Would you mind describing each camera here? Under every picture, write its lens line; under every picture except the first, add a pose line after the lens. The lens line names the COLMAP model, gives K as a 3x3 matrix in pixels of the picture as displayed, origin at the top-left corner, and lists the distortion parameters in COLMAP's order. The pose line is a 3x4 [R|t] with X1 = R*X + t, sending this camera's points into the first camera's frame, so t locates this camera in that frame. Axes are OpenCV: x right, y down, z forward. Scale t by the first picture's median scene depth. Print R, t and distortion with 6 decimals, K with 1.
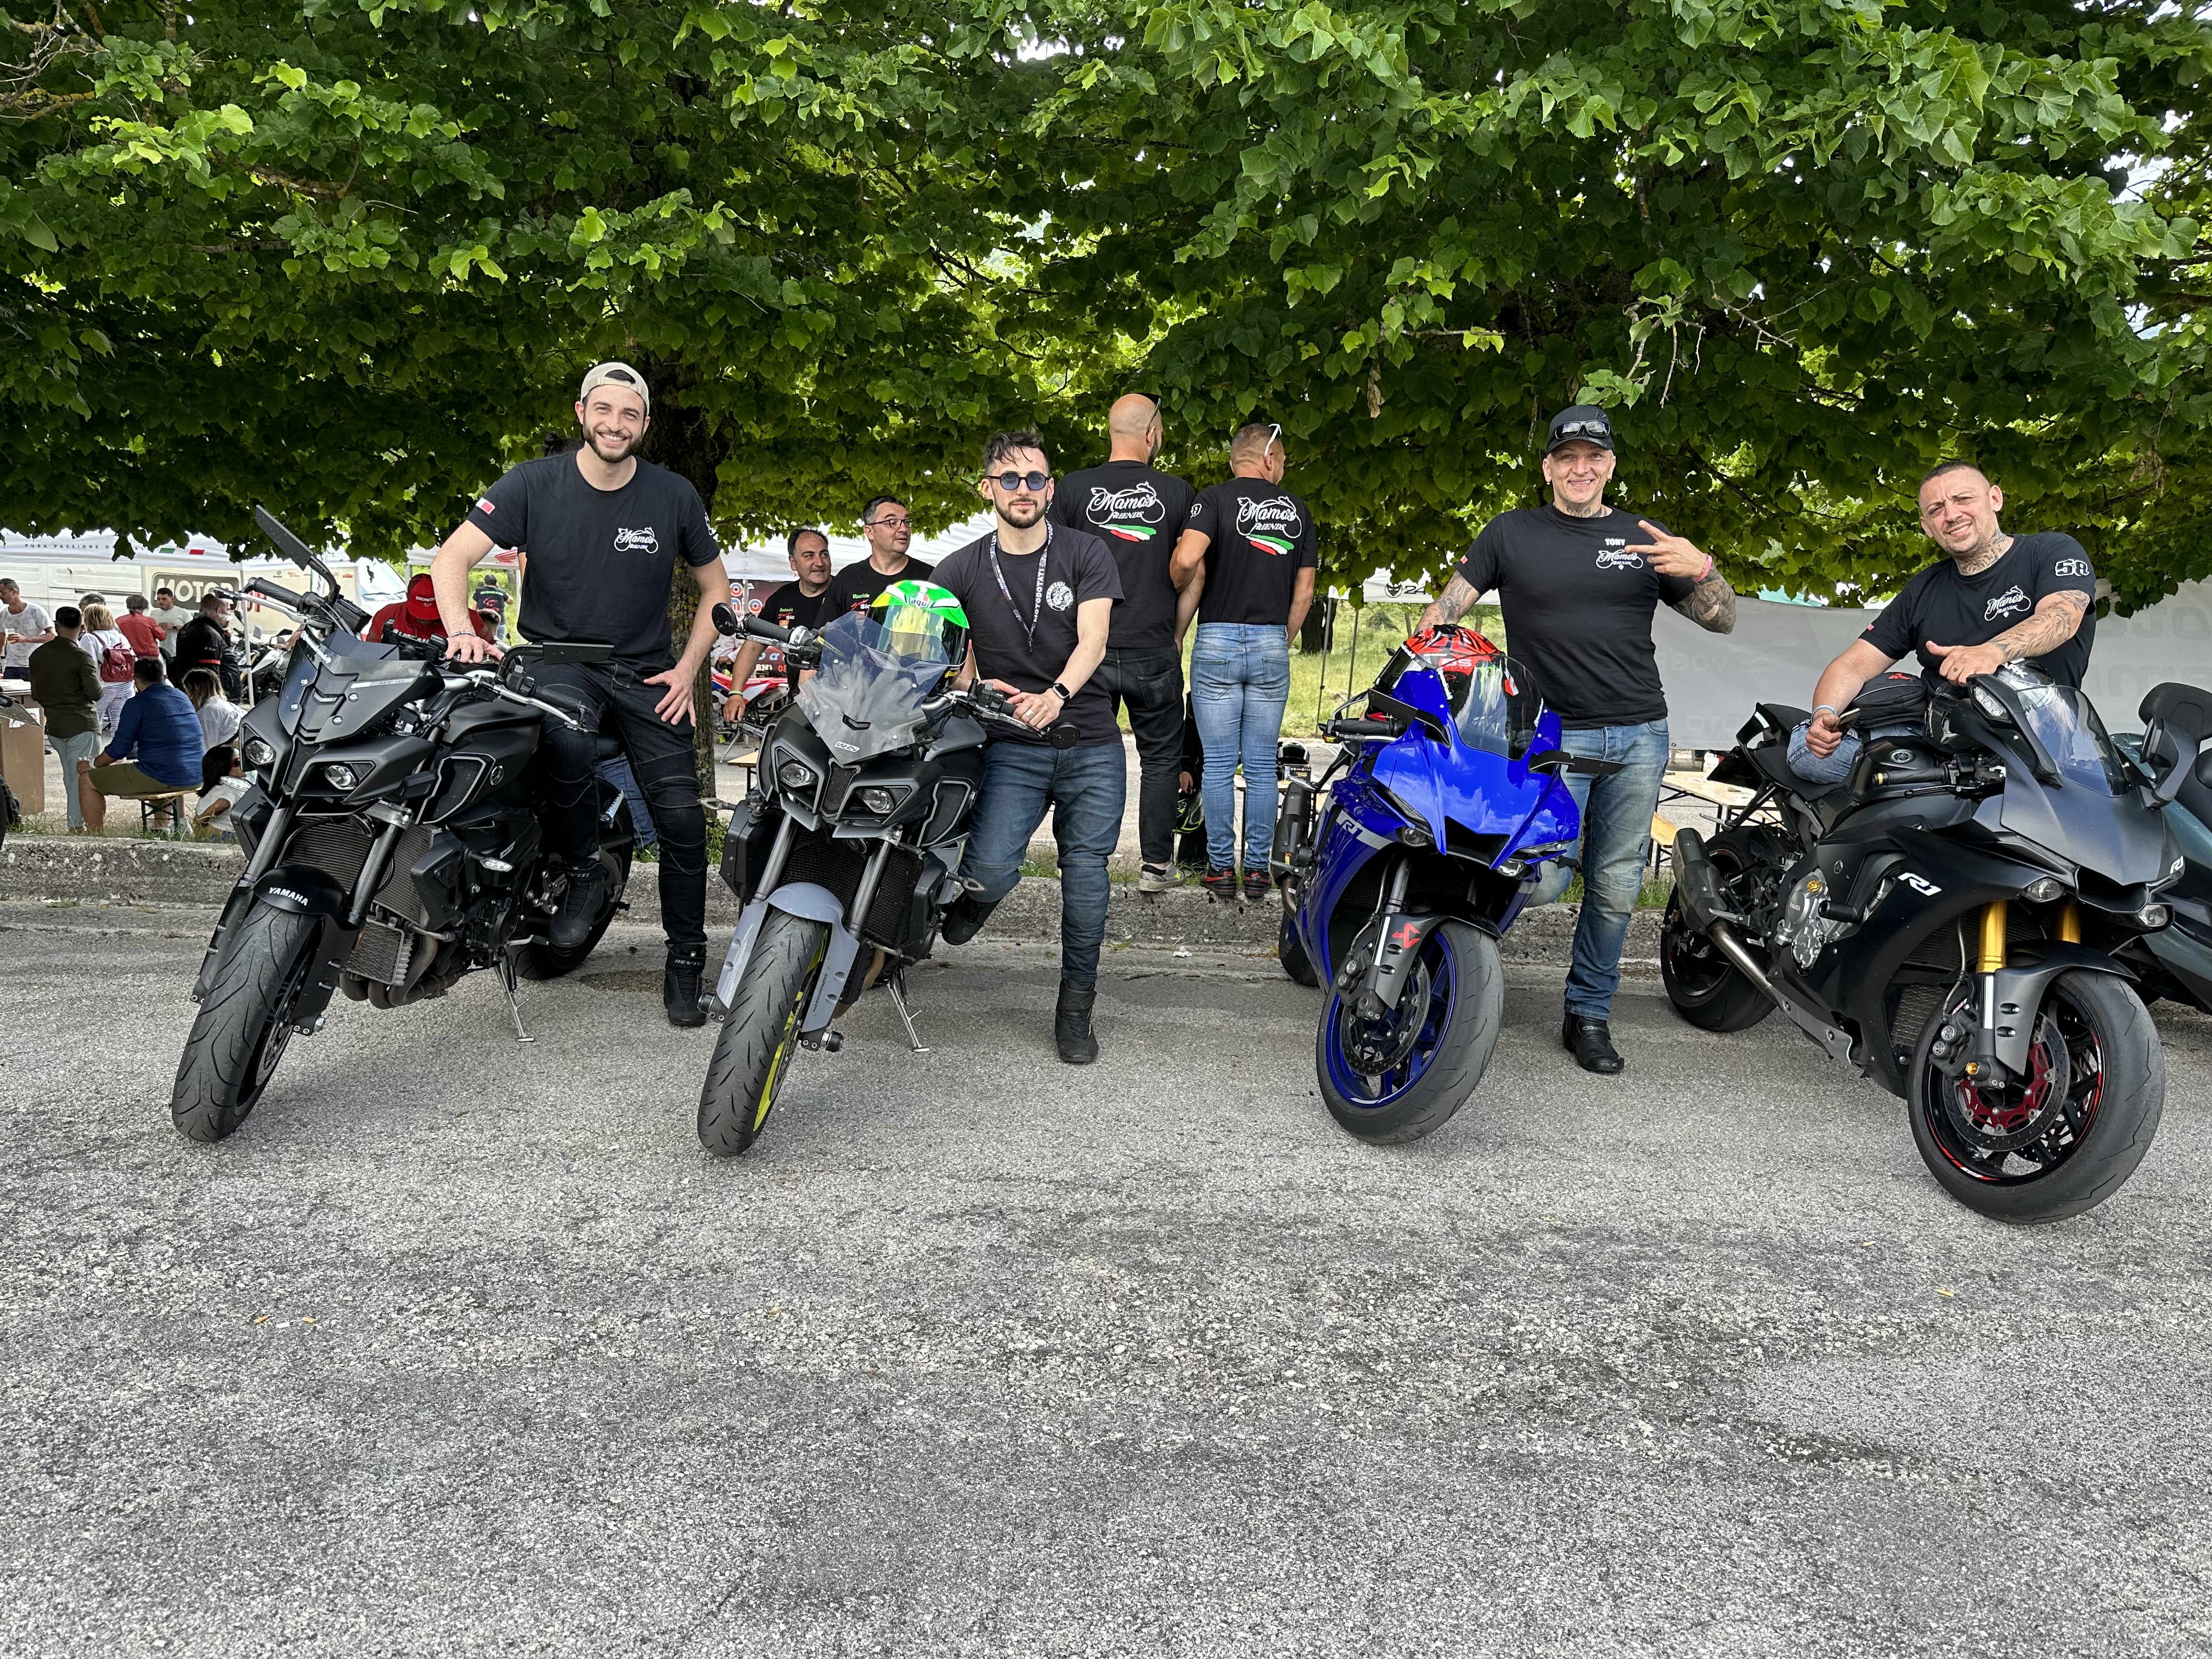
lens RADIAL K [[1523.7, 0, 1153.7], [0, 1523.7, 838.2], [0, 0, 1]] dist [0.015635, -0.026092]
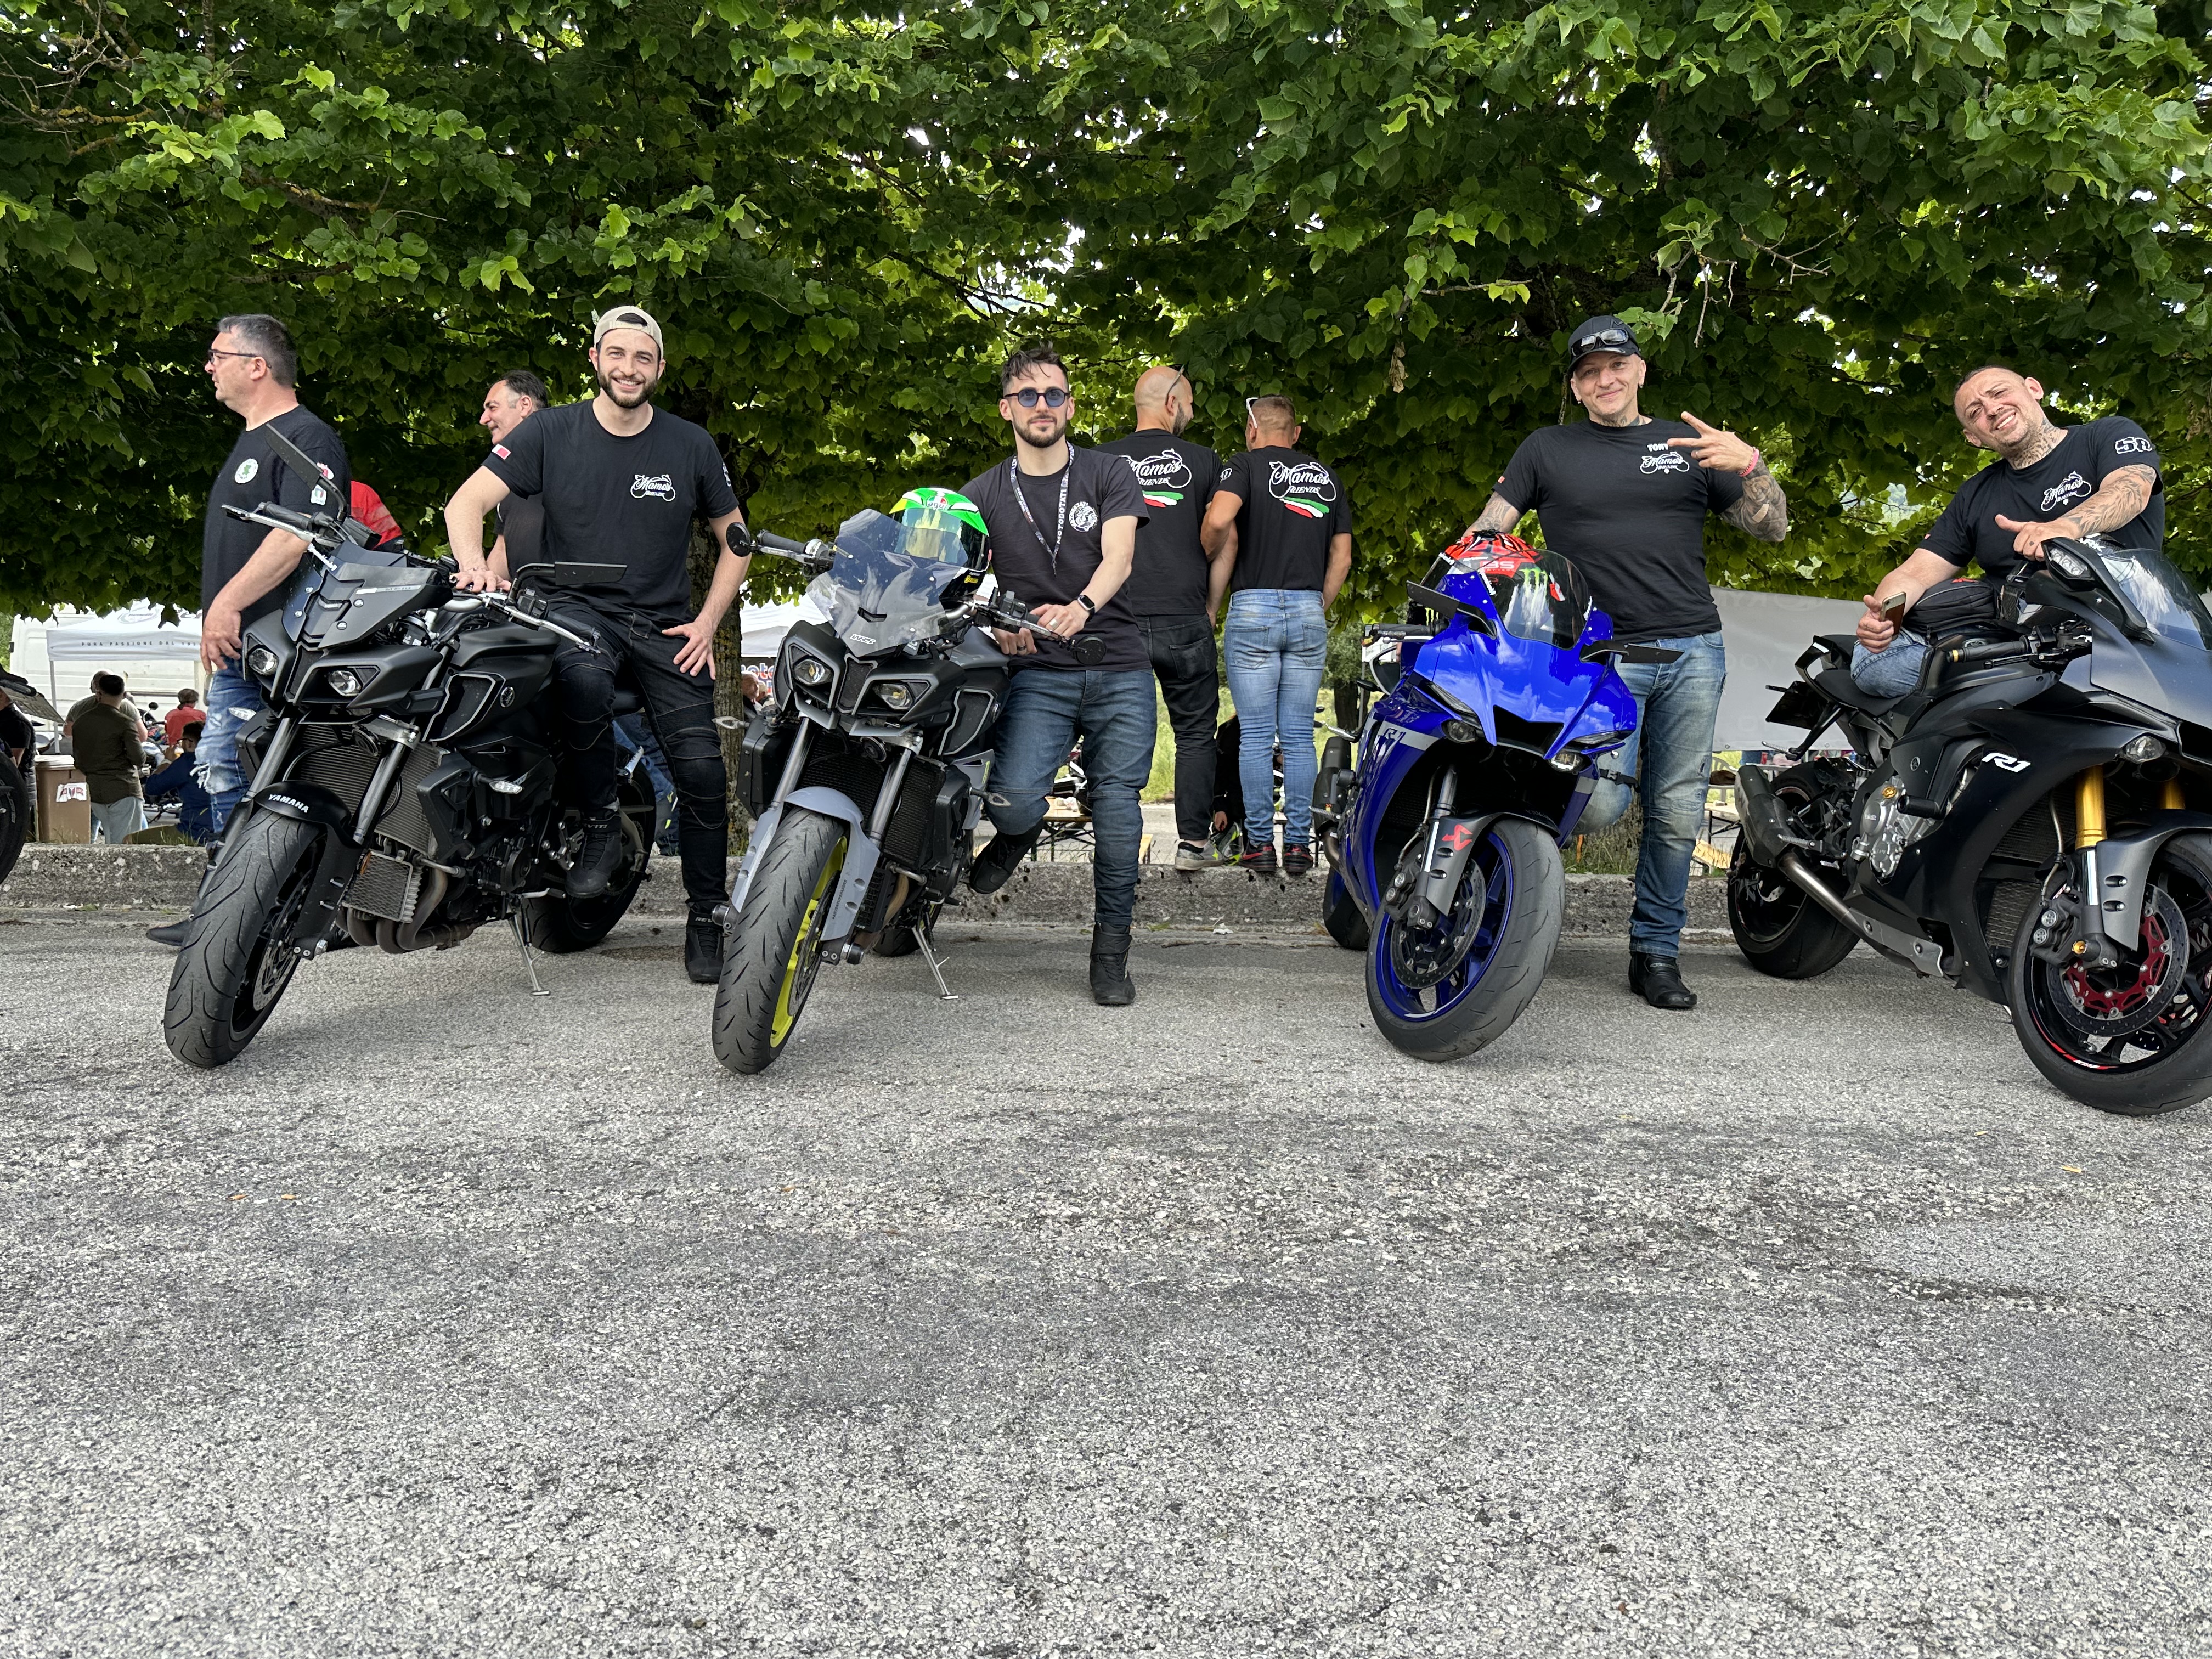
lens RADIAL K [[1522.4, 0, 1145.5], [0, 1522.4, 838.9], [0, 0, 1]] dist [0.017171, -0.028468]
pose [[0.999066, -0.029770, -0.031304, 0.002734], [0.027264, 0.996609, -0.077640, 0.139726], [0.033509, 0.076714, 0.996490, 0.056307]]
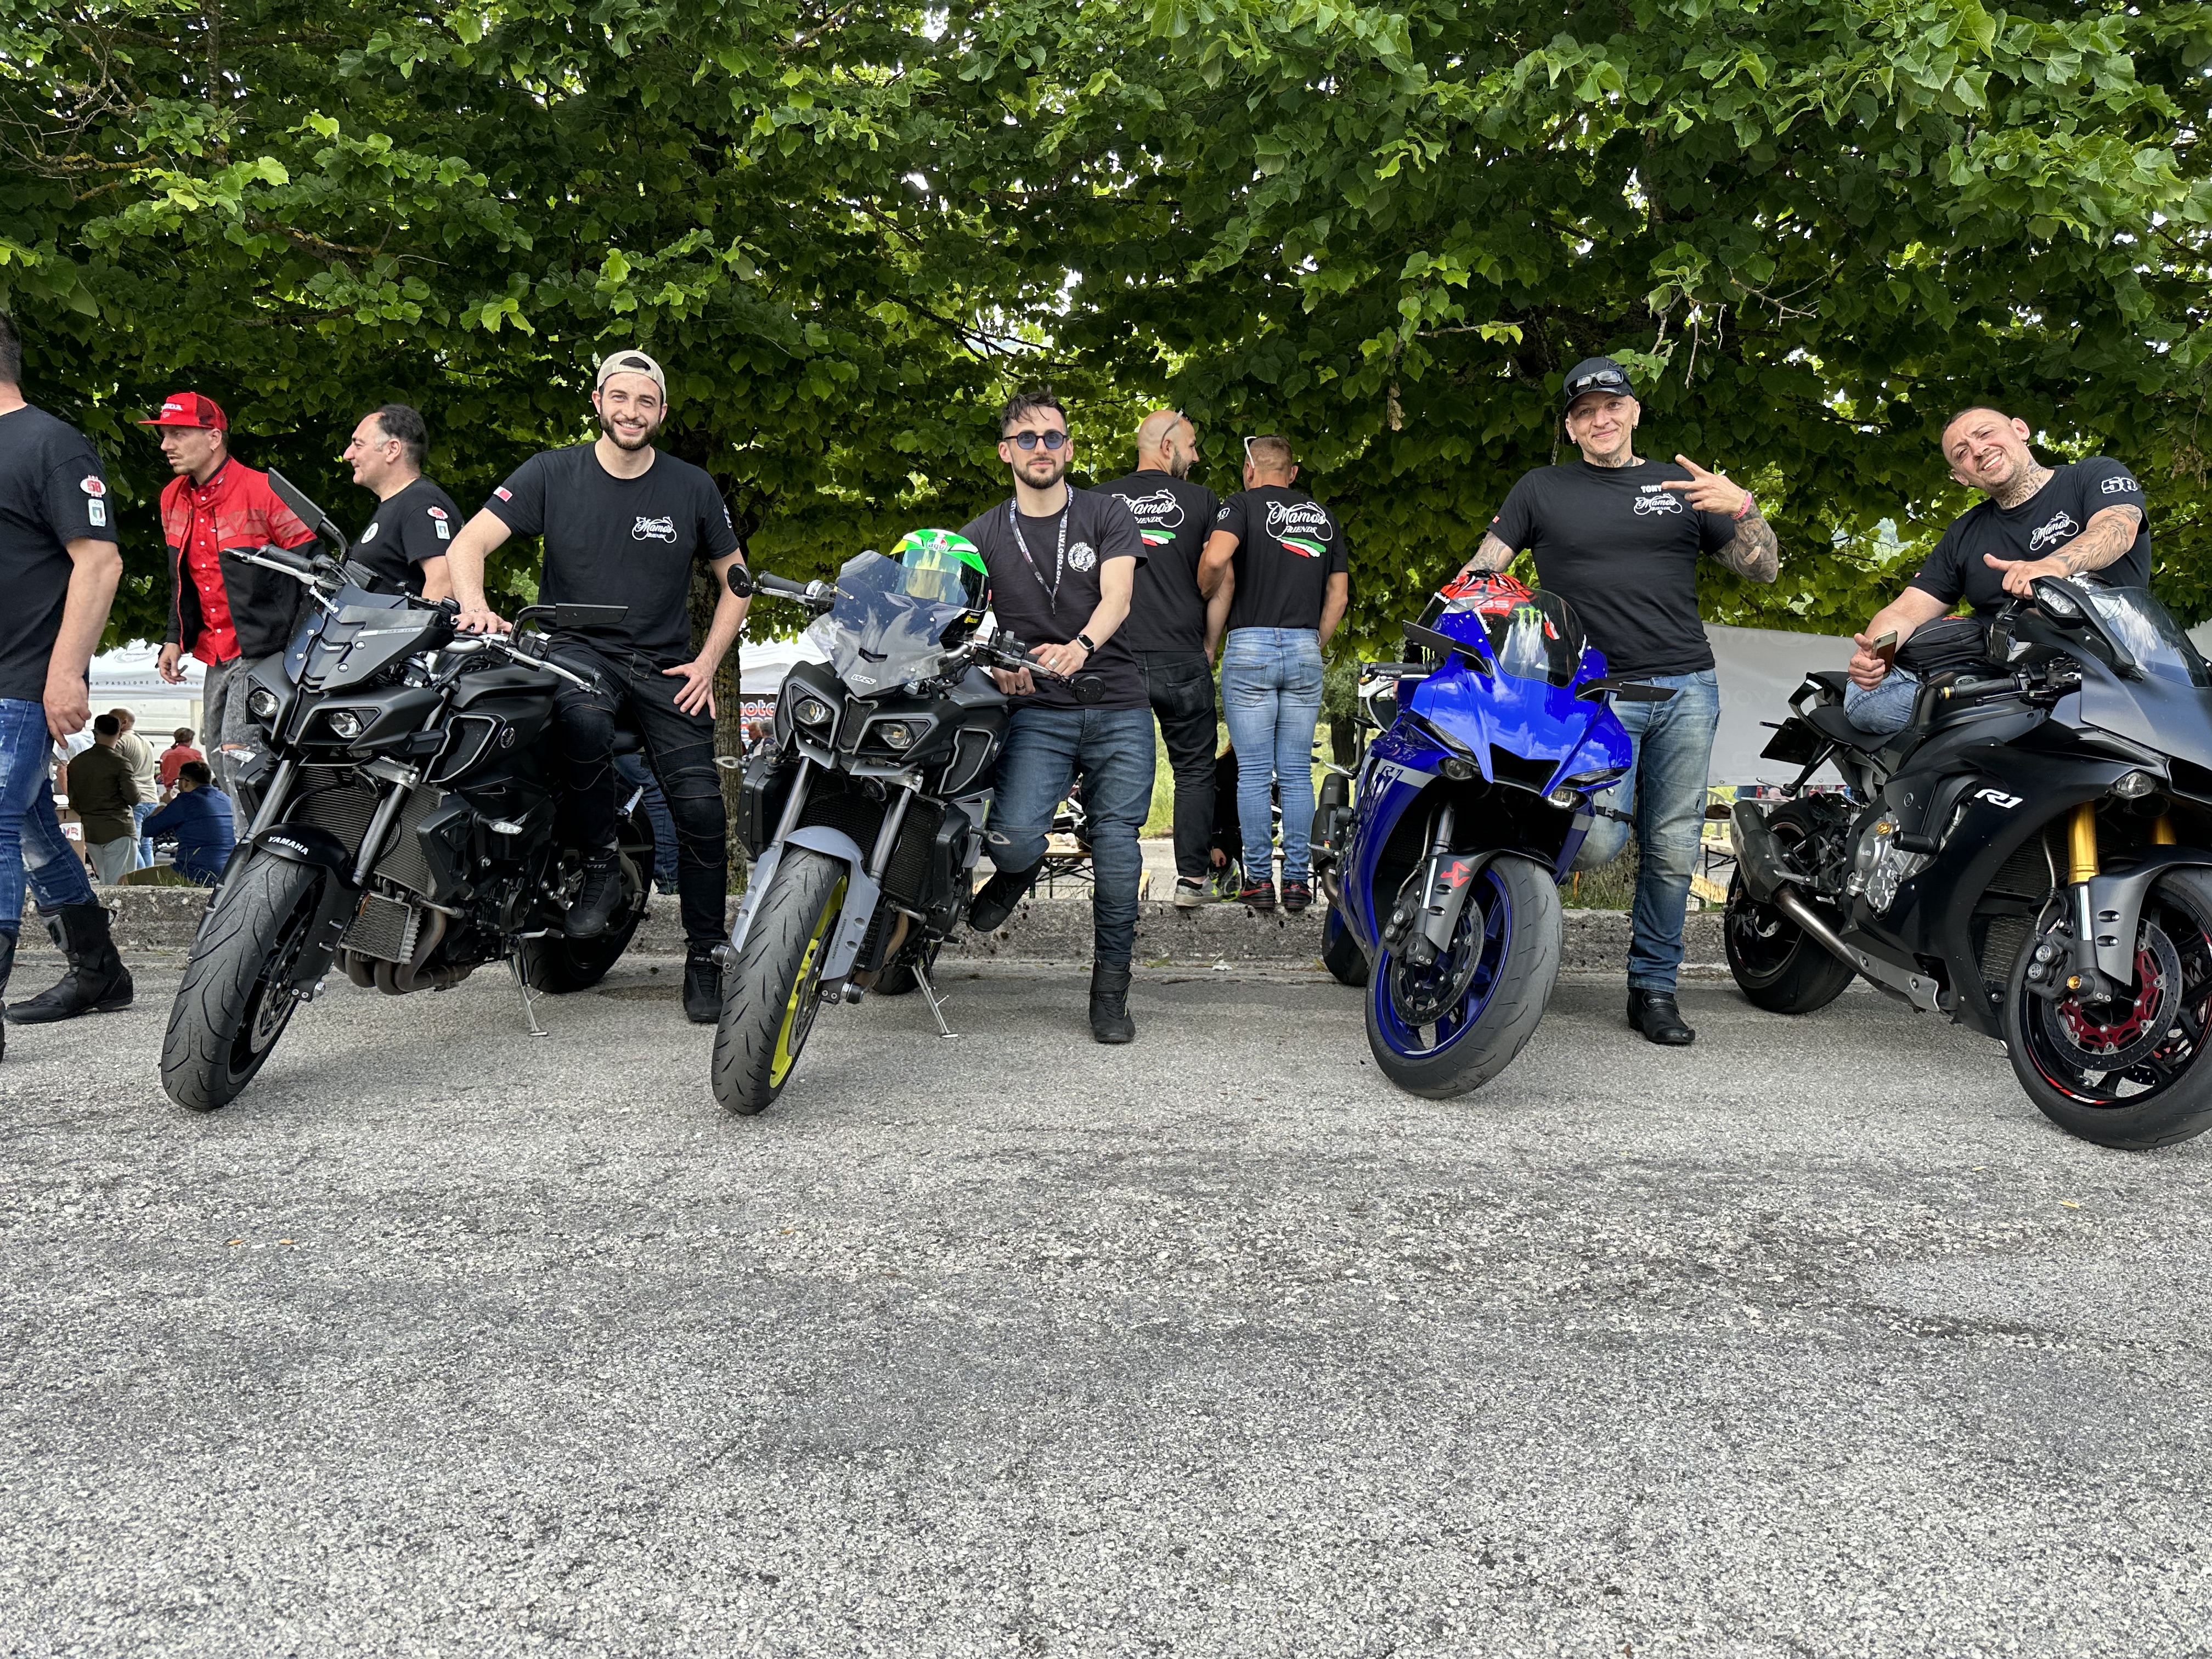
lens RADIAL K [[1523.7, 0, 1153.7], [0, 1523.7, 838.2], [0, 0, 1]] dist [0.015635, -0.026092]
pose [[0.999143, -0.033915, -0.023718, 0.001815], [0.031370, 0.994442, -0.100505, 0.137511], [0.026994, 0.099675, 0.994654, 0.052056]]
